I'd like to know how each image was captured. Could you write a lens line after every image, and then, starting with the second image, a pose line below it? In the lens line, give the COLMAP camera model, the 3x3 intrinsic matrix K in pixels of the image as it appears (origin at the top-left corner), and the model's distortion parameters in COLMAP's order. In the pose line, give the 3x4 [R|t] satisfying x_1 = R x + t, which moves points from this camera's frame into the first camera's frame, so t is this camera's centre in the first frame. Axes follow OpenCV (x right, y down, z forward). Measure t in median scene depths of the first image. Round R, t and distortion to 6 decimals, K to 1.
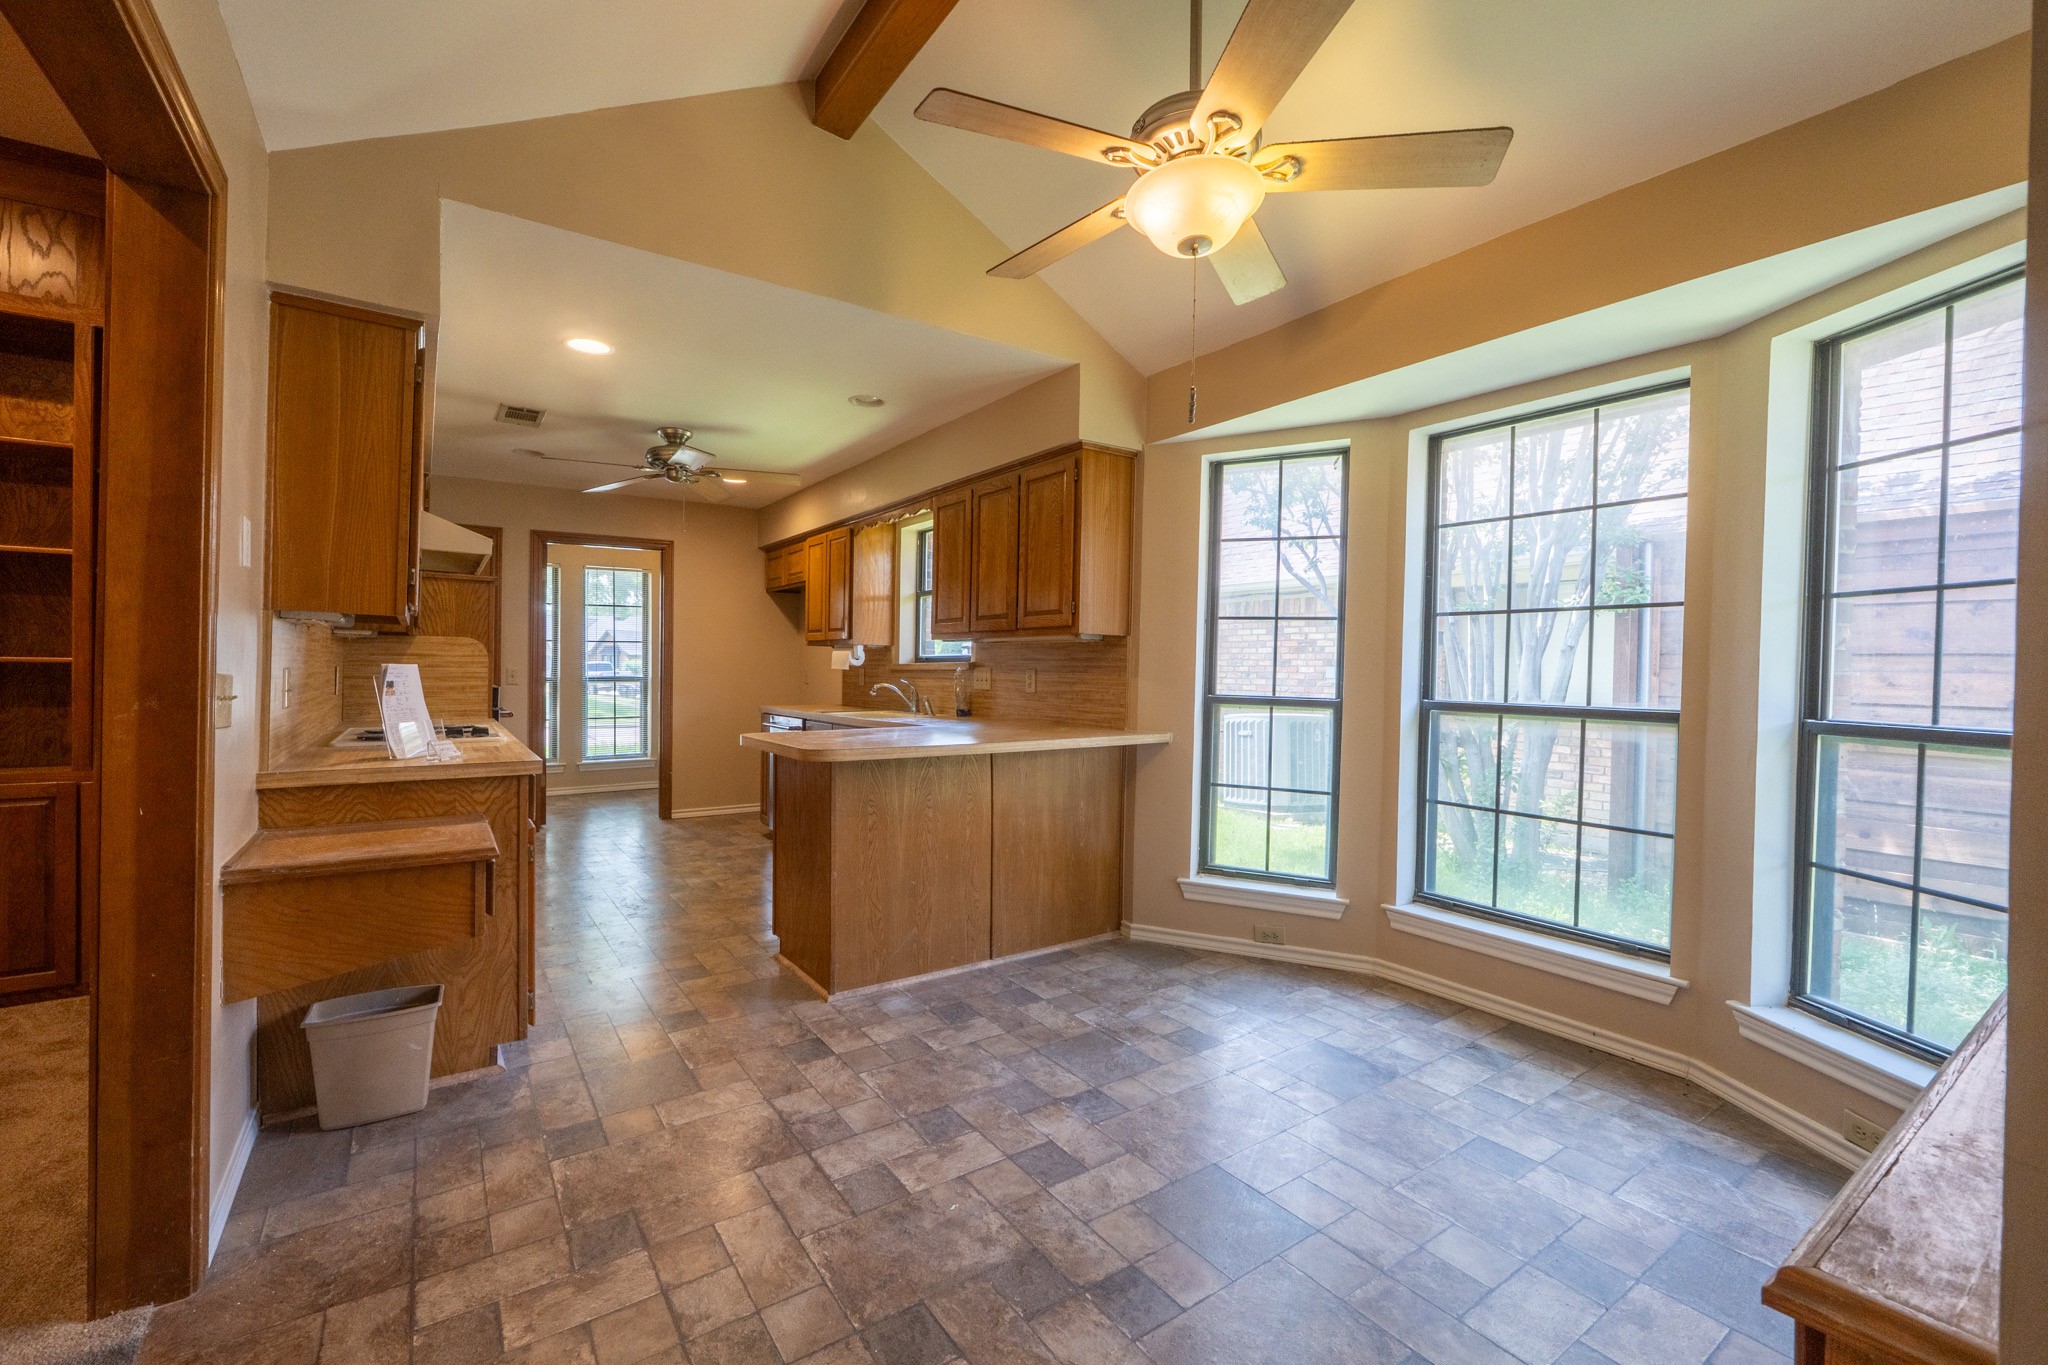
lens RADIAL K [[860.1, 0, 1020.9], [0, 860.1, 672.0], [0, 0, 1]] dist [-0.008332, 0.000663]
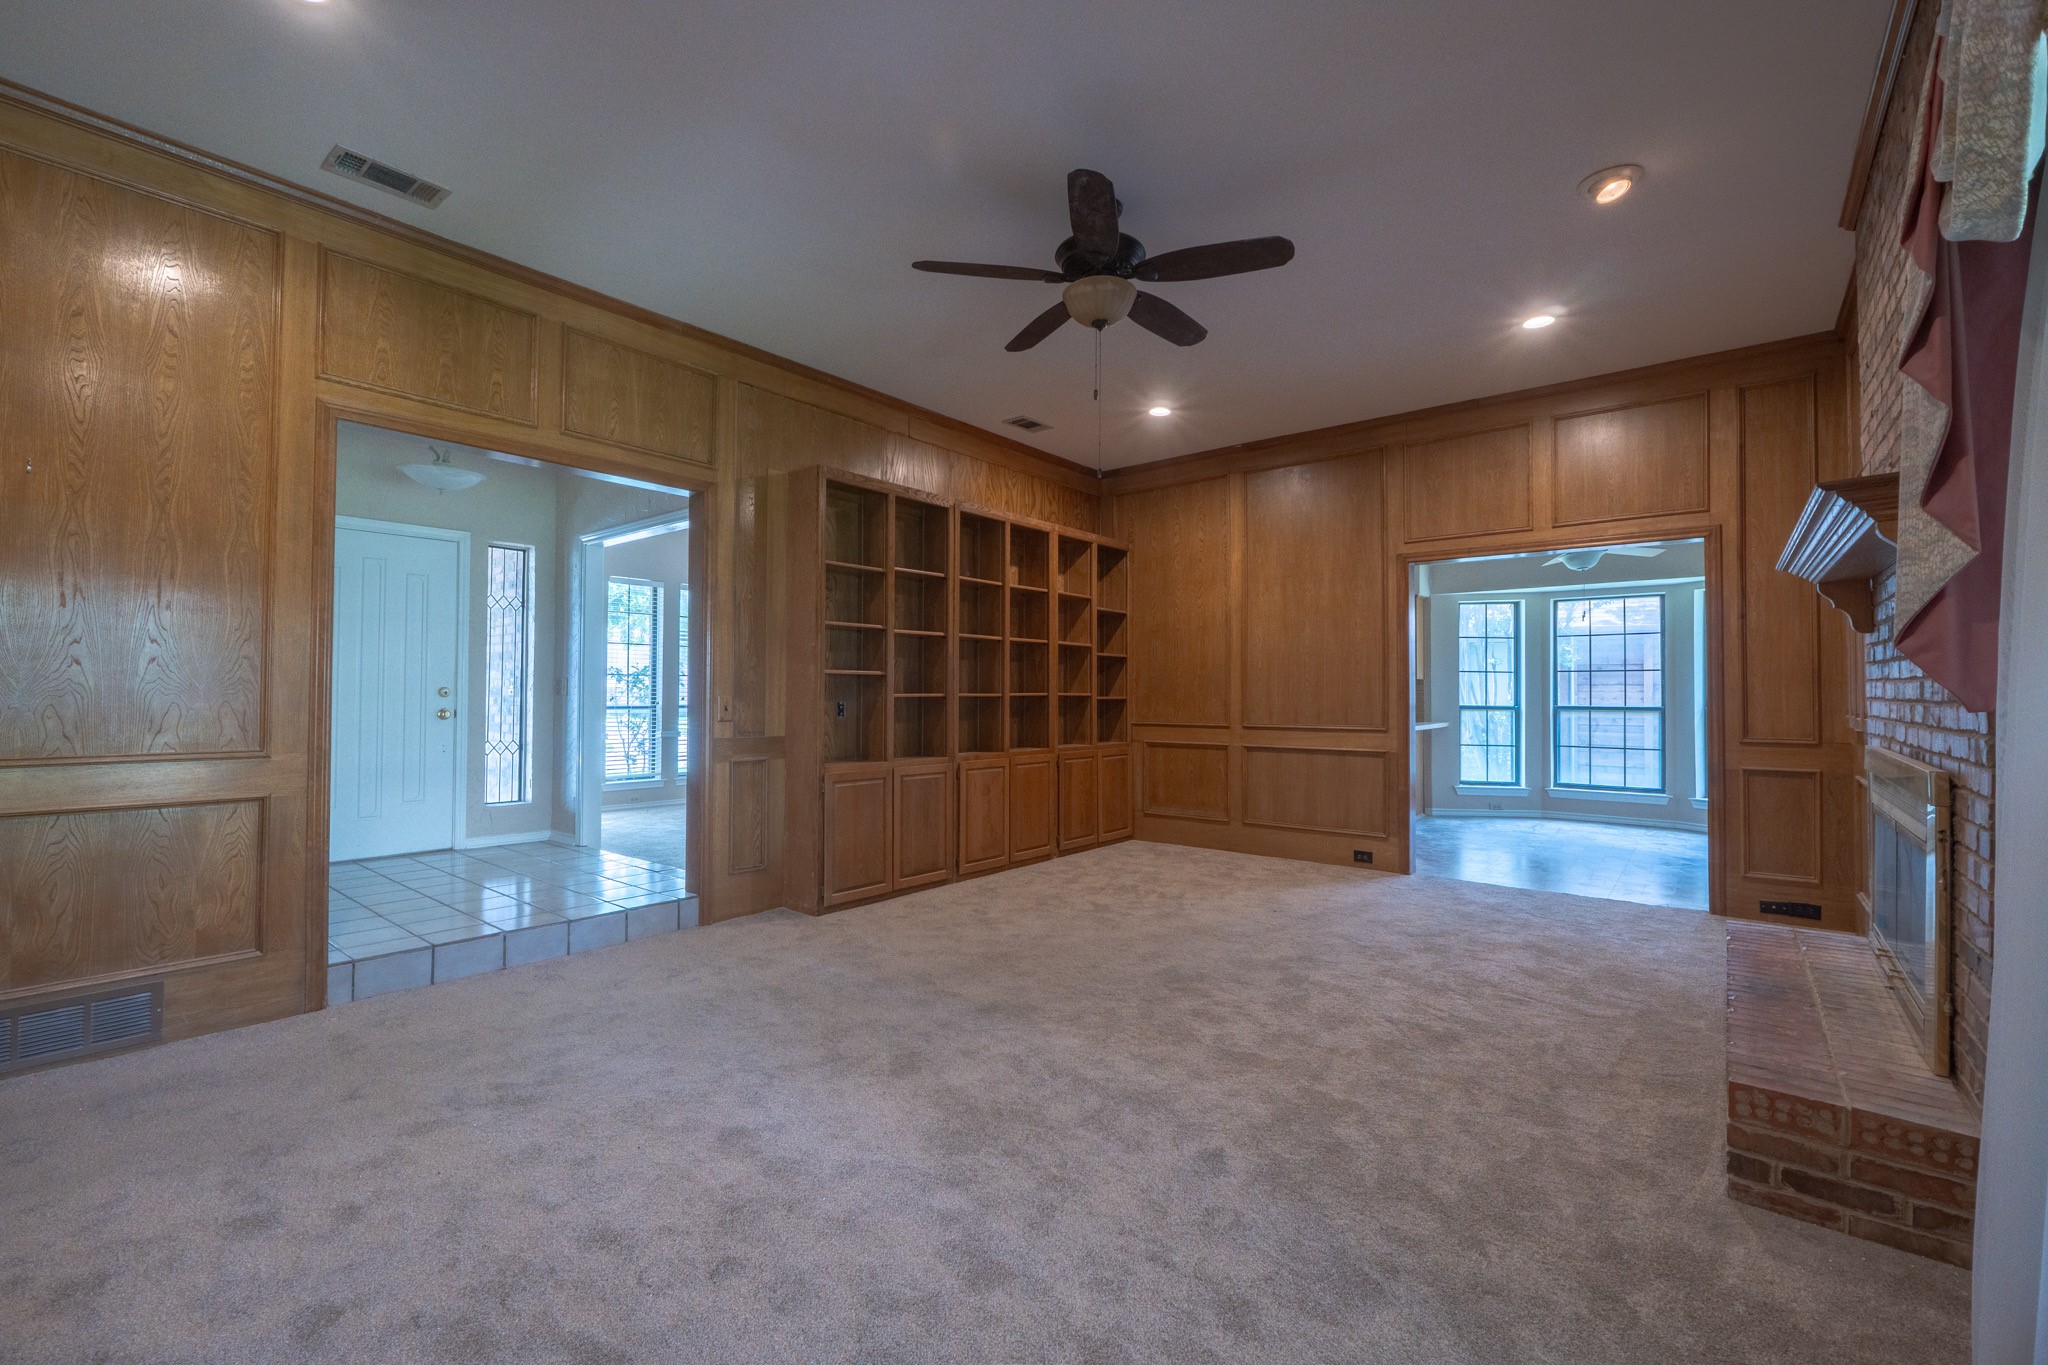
lens RADIAL K [[860.1, 0, 1028.9], [0, 860.1, 682.3], [0, 0, 1]] dist [-0.008332, 0.000663]
pose [[0.957780, 0.000808, 0.287500, -1.691559], [0.004913, 0.999804, -0.019178, 0.003849], [-0.287459, 0.019780, 0.957589, -0.930929]]
